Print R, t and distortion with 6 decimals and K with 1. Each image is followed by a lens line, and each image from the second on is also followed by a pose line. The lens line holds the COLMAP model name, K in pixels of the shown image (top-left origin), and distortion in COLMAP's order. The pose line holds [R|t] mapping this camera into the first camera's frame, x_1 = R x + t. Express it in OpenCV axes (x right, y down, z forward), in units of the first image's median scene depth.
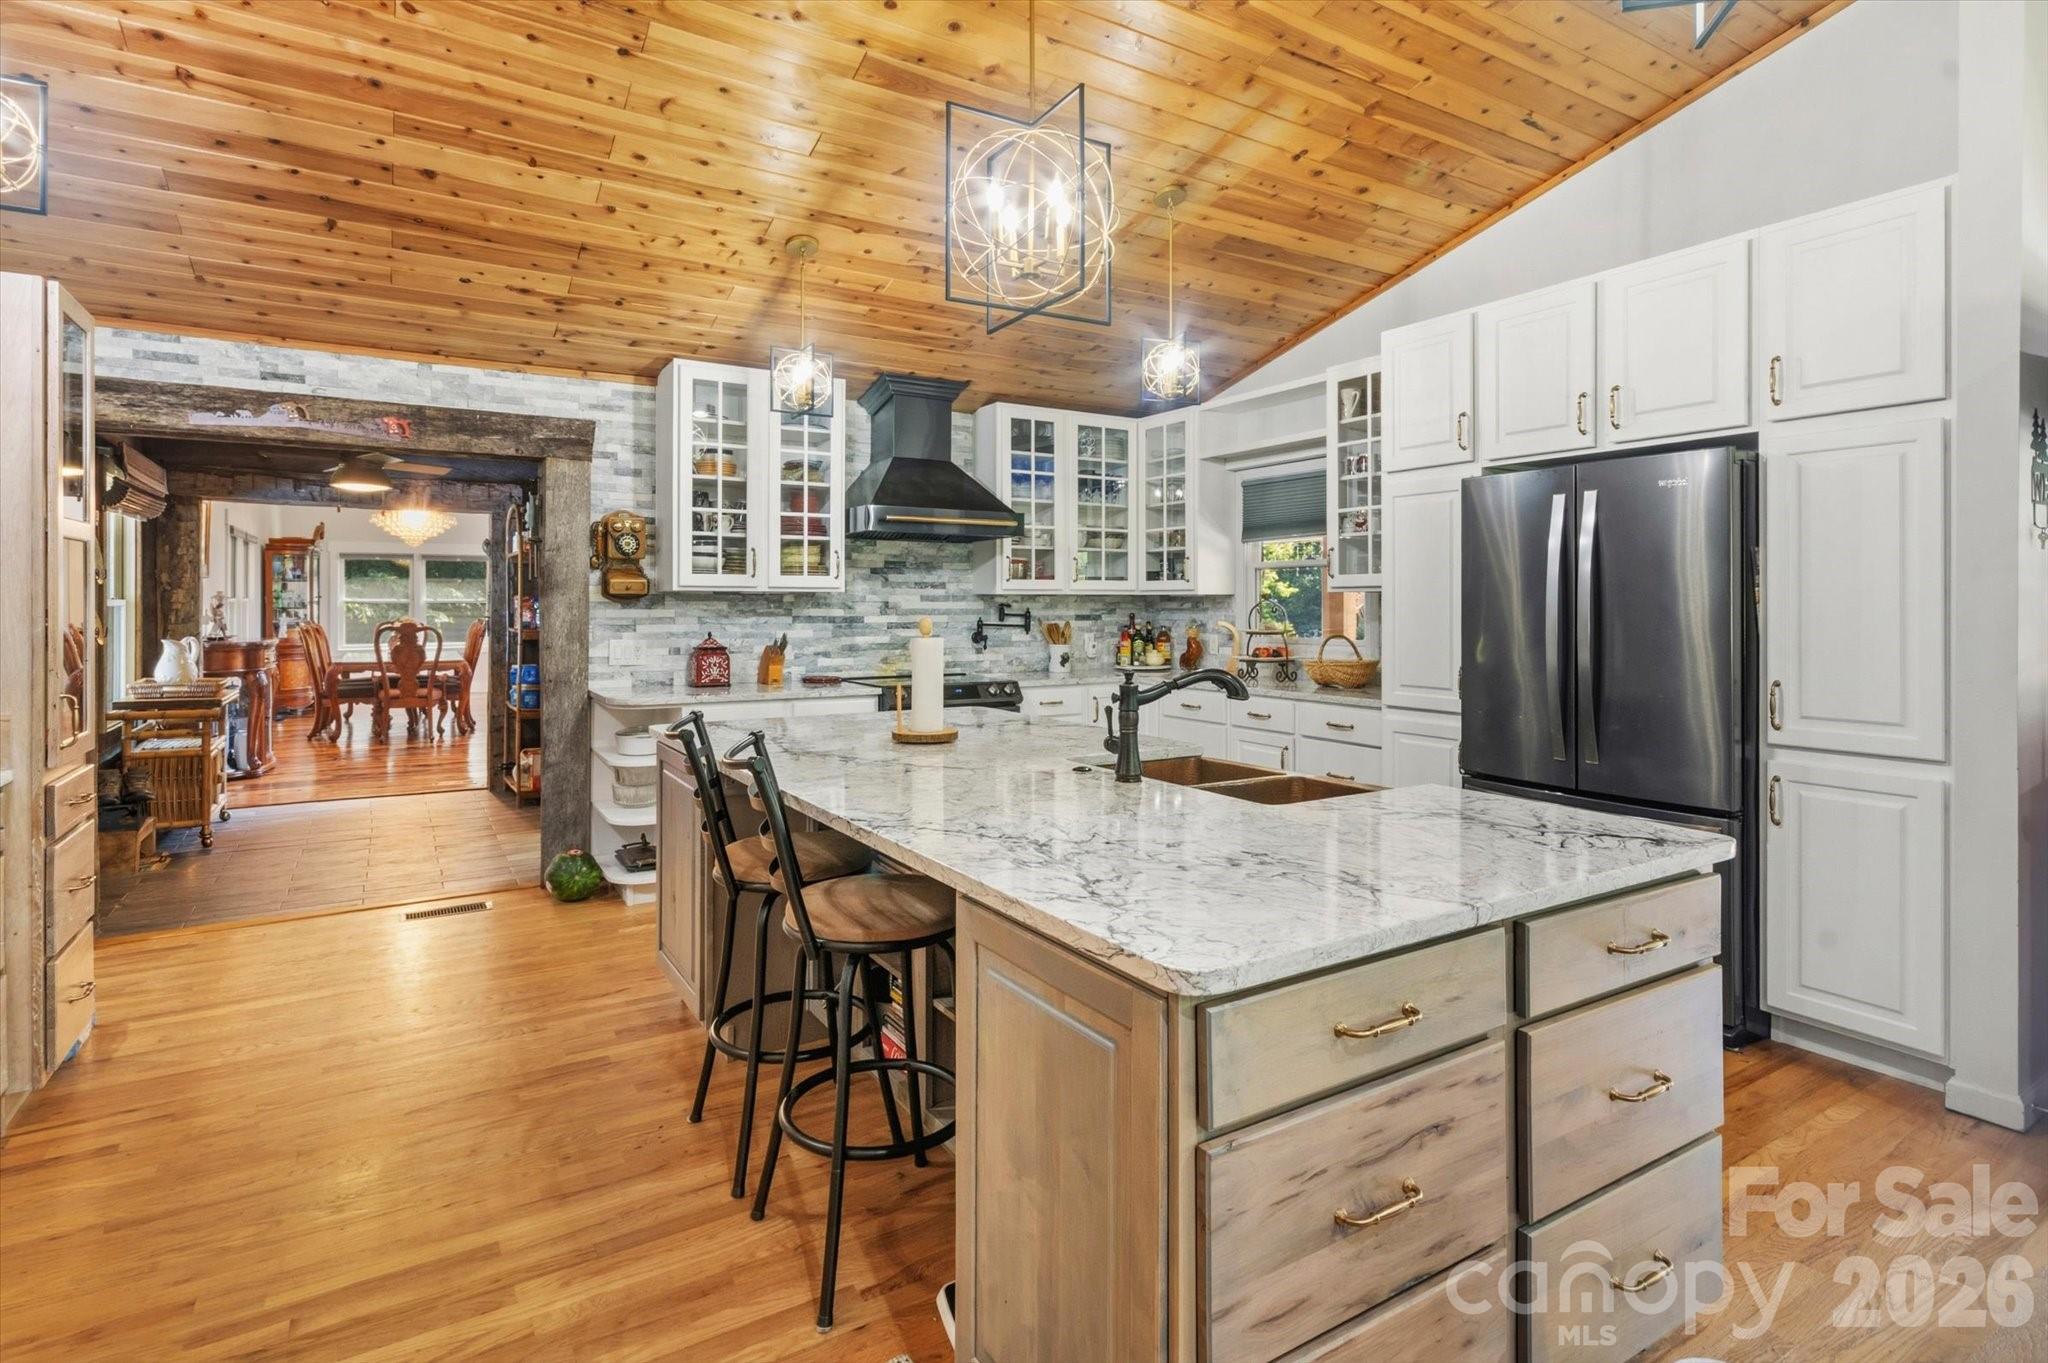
lens RADIAL K [[1022.0, 0, 1022.4], [0, 1022.0, 605.9], [0, 0, 1]] dist [0.002132, 0.000462]
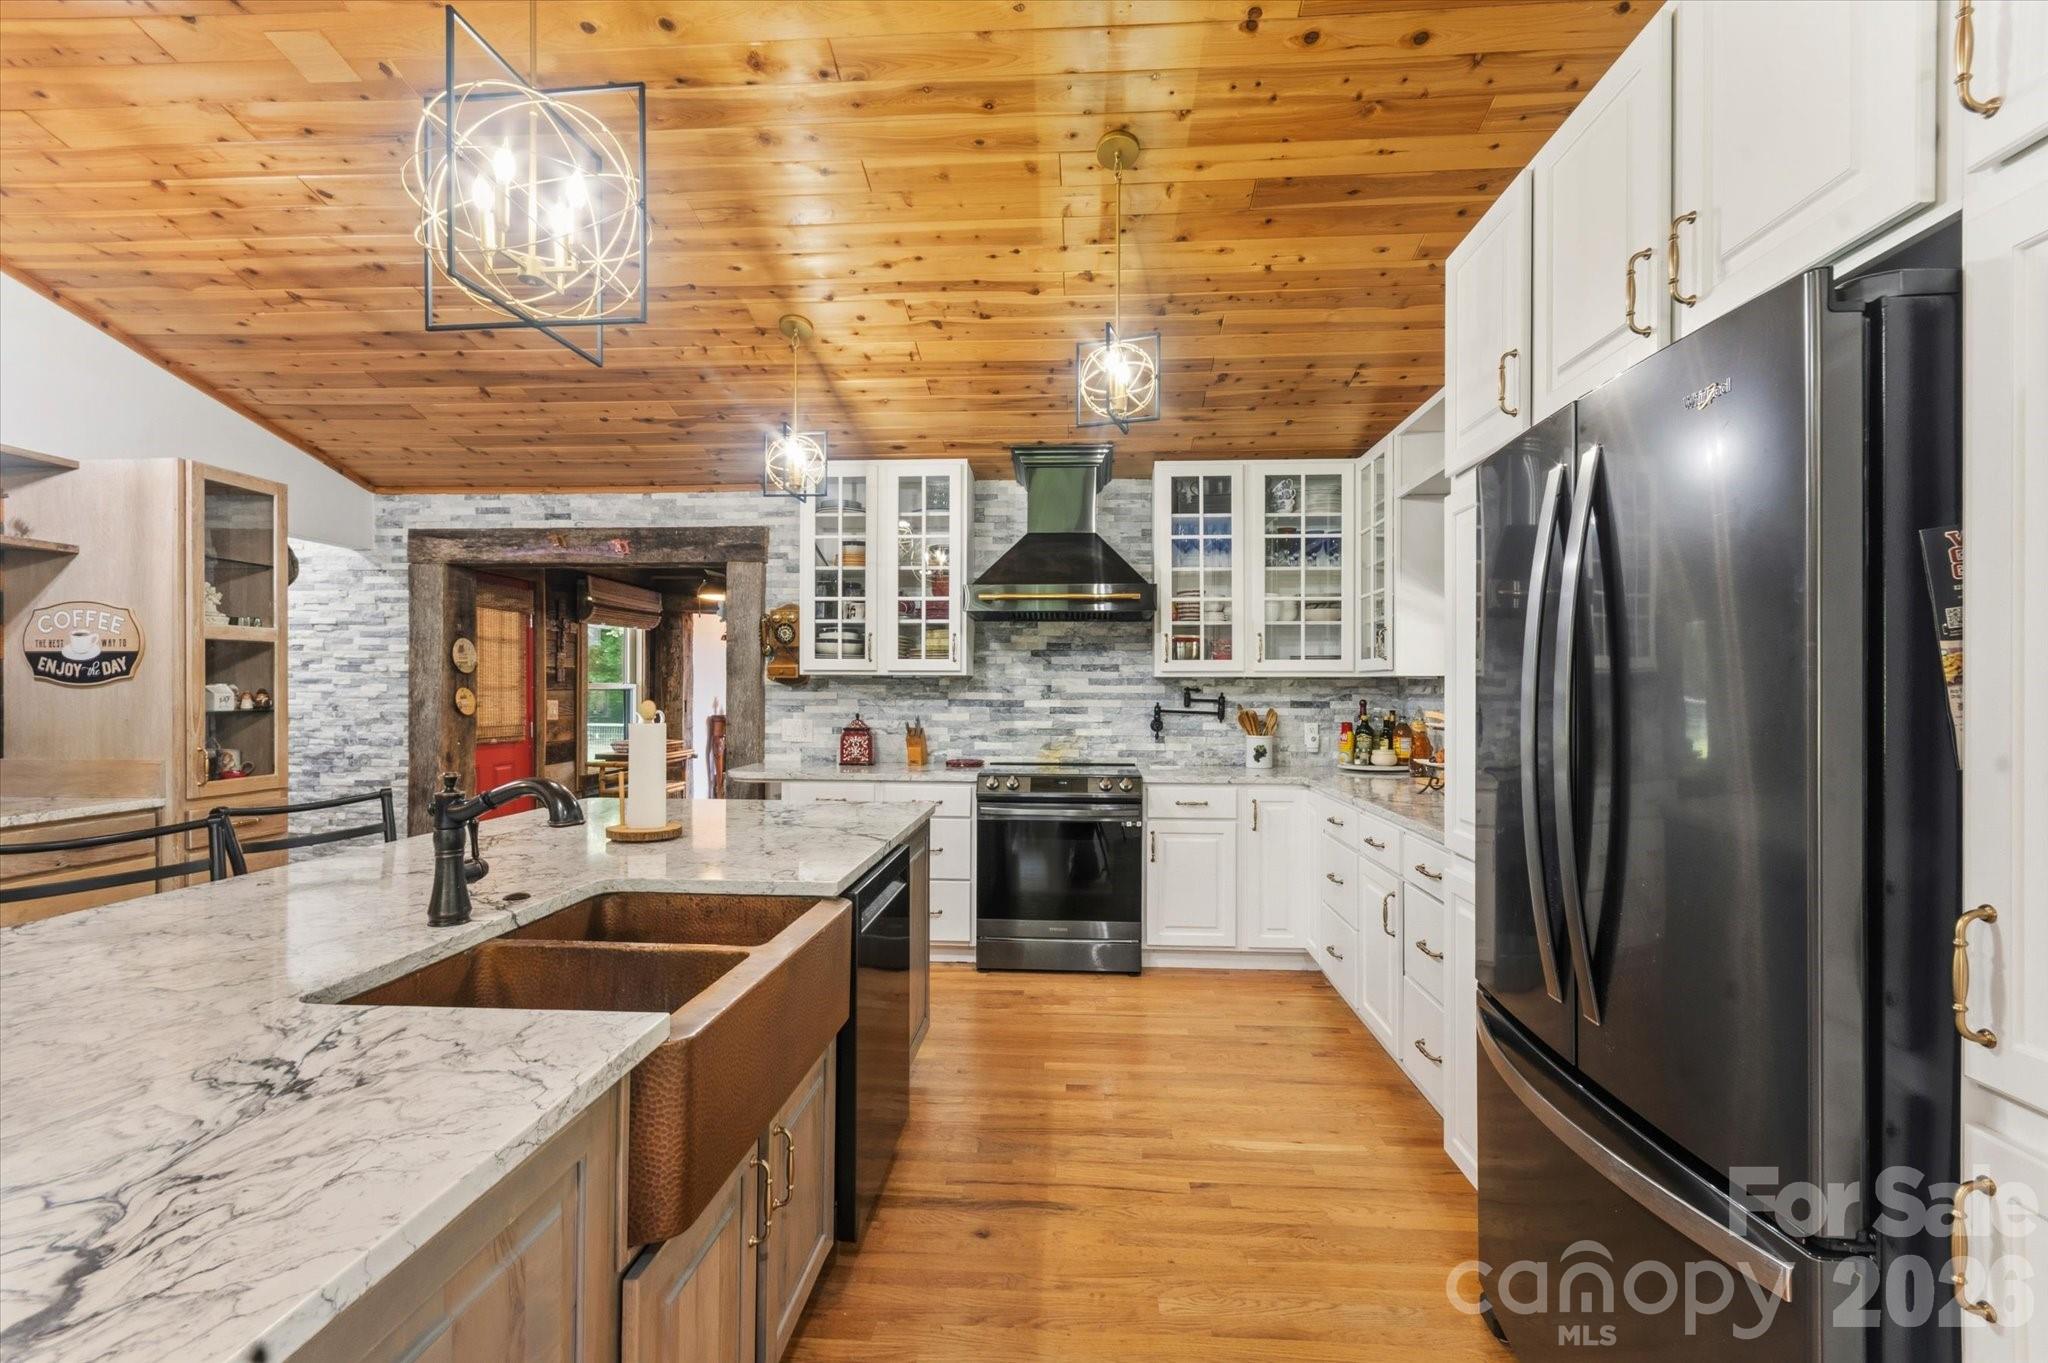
lens RADIAL K [[900.3, 0, 1026.8], [0, 900.3, 692.8], [0, 0, 1]] dist [0.001695, 0.000583]
pose [[0.816356, 0.004629, -0.577530, 0.341942], [-0.003414, 0.999989, 0.003188, 0.000234], [0.577538, -0.000631, 0.816363, 0.297500]]
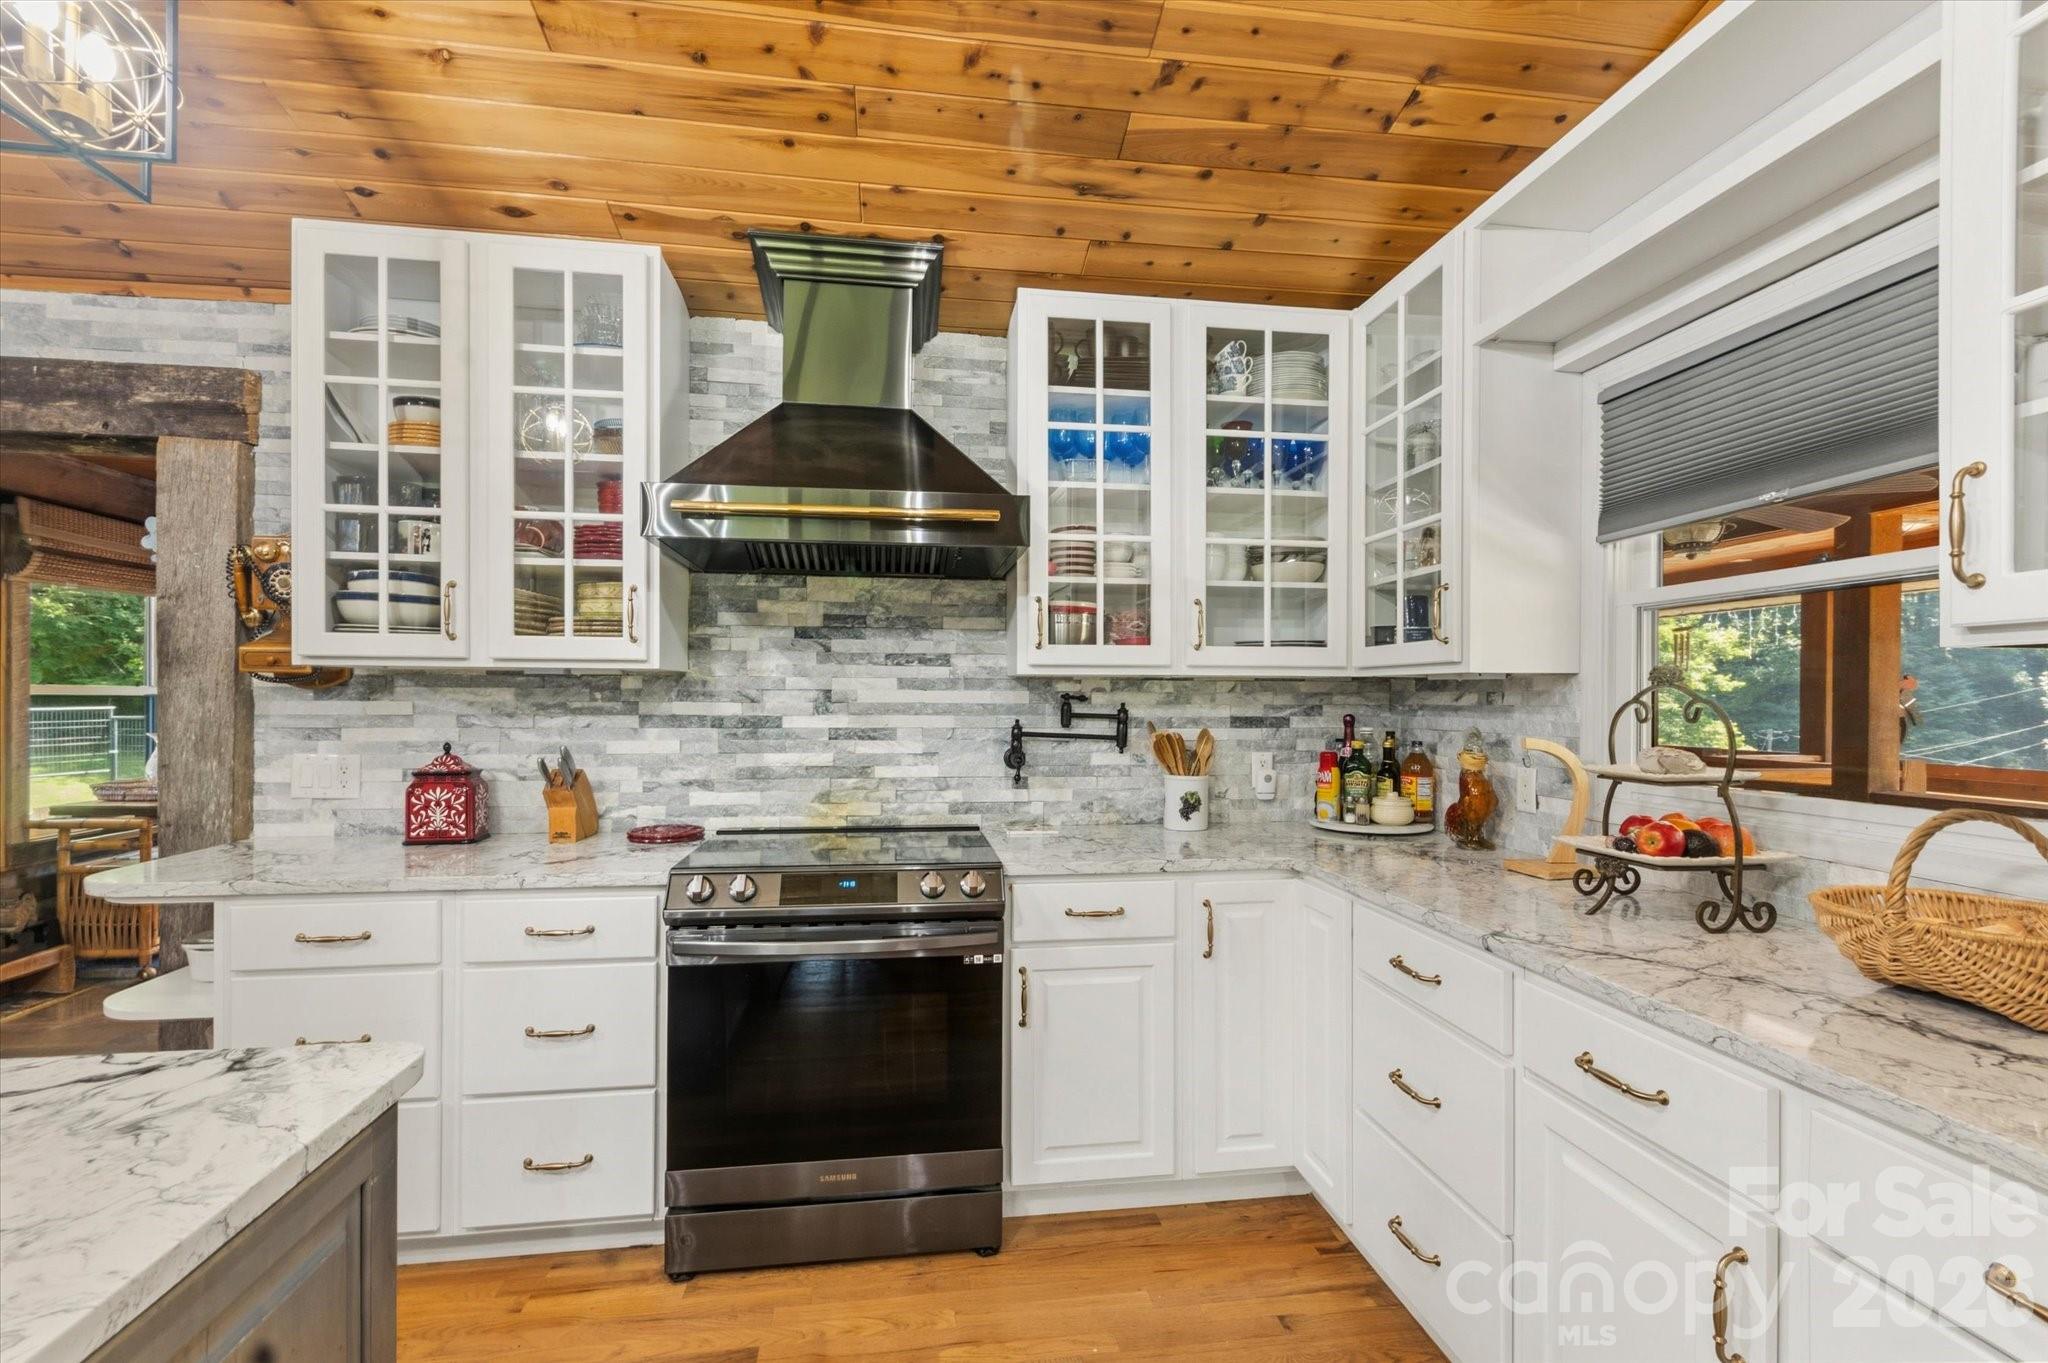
lens RADIAL K [[905.4, 0, 1019.5], [0, 905.4, 702.6], [0, 0, 1]] dist [0.003700, 0.000789]
pose [[0.917181, 0.006007, -0.398424, 0.153593], [-0.004774, 0.999980, 0.004088, 0.000279], [0.398441, -0.001848, 0.917192, 0.602958]]
